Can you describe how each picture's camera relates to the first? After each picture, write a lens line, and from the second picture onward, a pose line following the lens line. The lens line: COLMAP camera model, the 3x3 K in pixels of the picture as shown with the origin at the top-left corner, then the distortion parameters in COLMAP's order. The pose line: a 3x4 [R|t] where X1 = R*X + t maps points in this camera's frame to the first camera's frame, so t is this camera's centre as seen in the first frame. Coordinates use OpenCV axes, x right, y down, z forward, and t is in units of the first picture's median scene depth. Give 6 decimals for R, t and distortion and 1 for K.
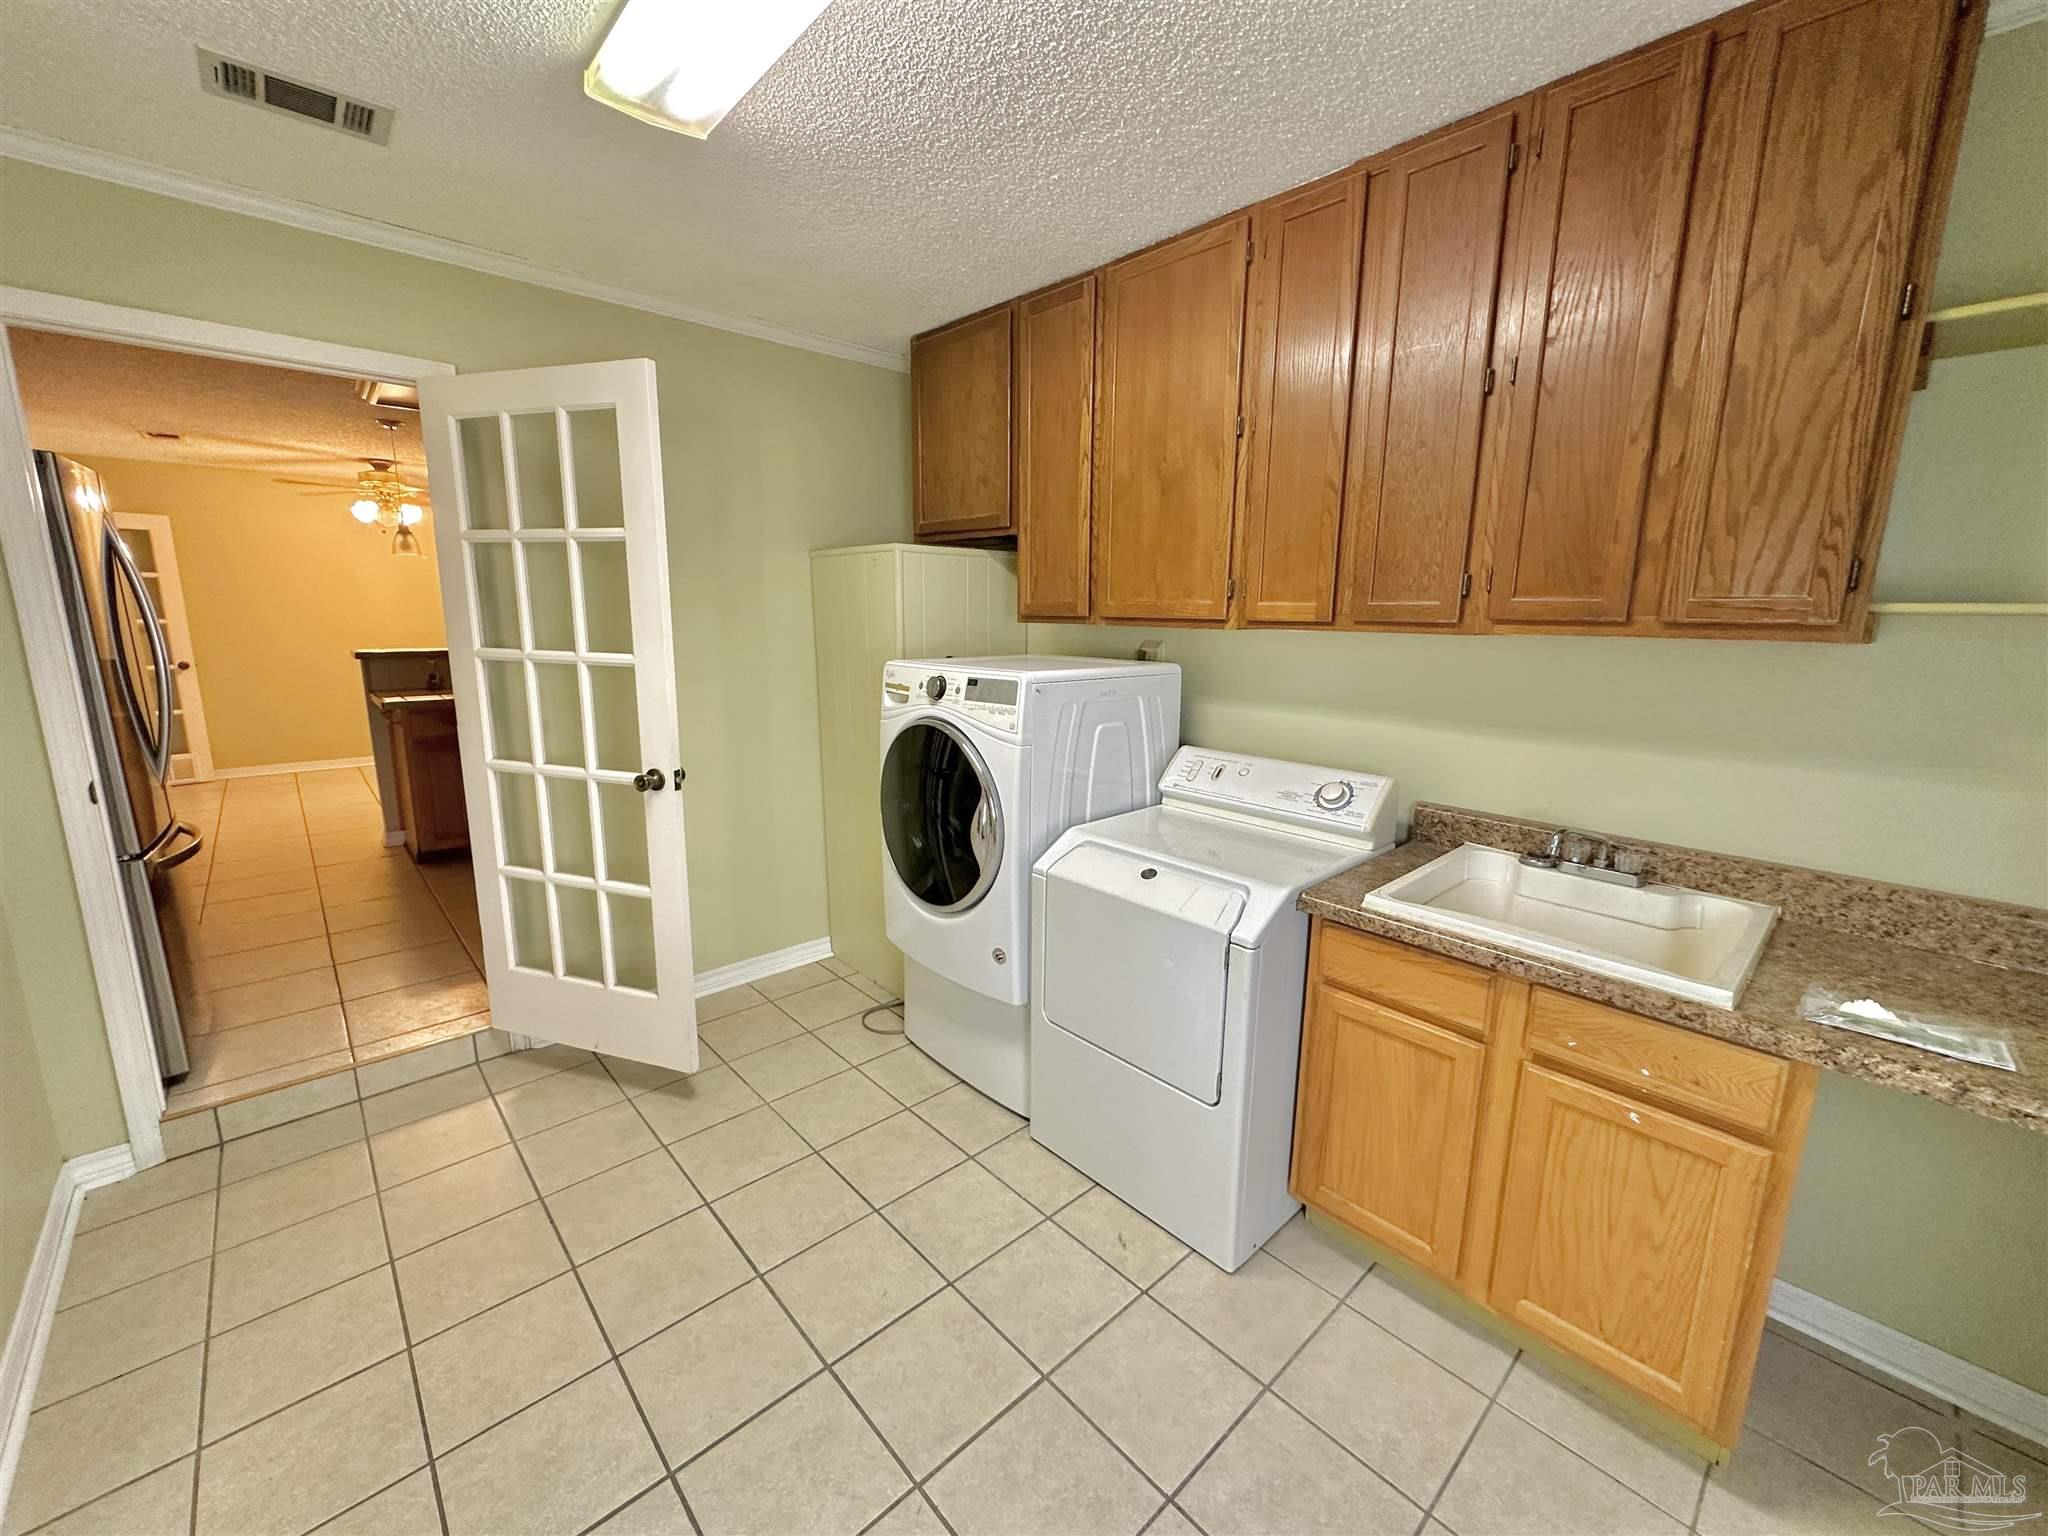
lens RADIAL K [[818.6, 0, 1023.1], [0, 818.6, 761.7], [0, 0, 1]] dist [-0.002398, 0.000023]
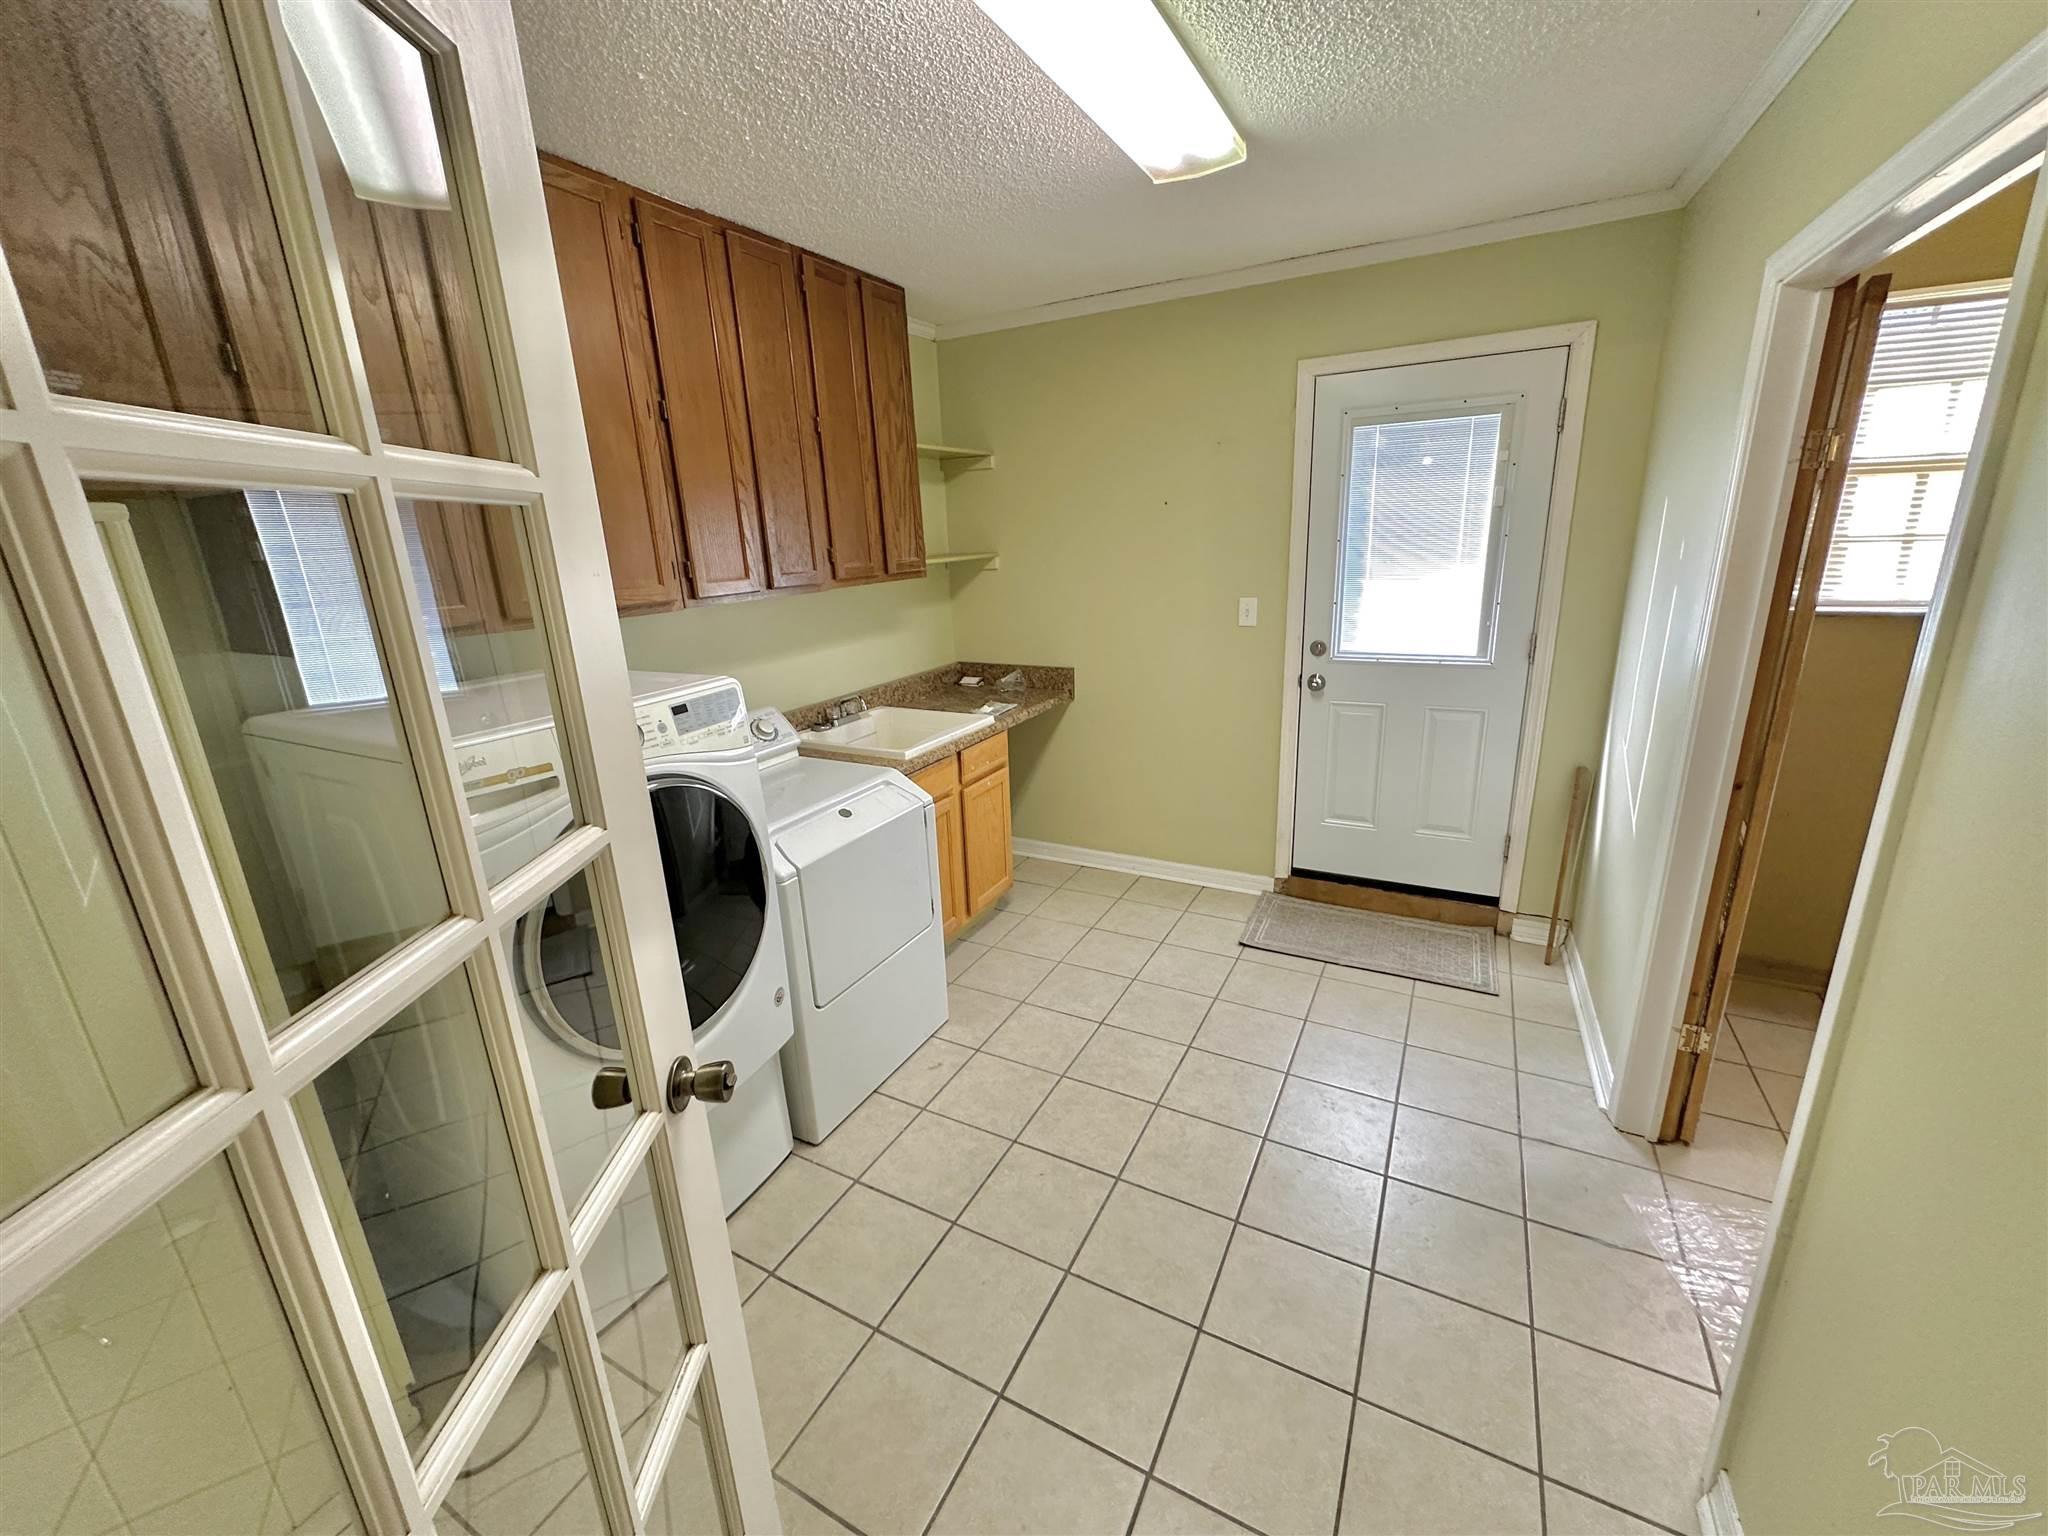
lens RADIAL K [[818.6, 0, 1022.0], [0, 818.6, 768.3], [0, 0, 1]] dist [-0.002398, 0.000023]
pose [[-0.328787, -0.261640, 0.907438, -1.039231], [0.212254, 0.915804, 0.340957, -0.285748], [-0.920243, 0.304709, -0.245570, 1.096781]]
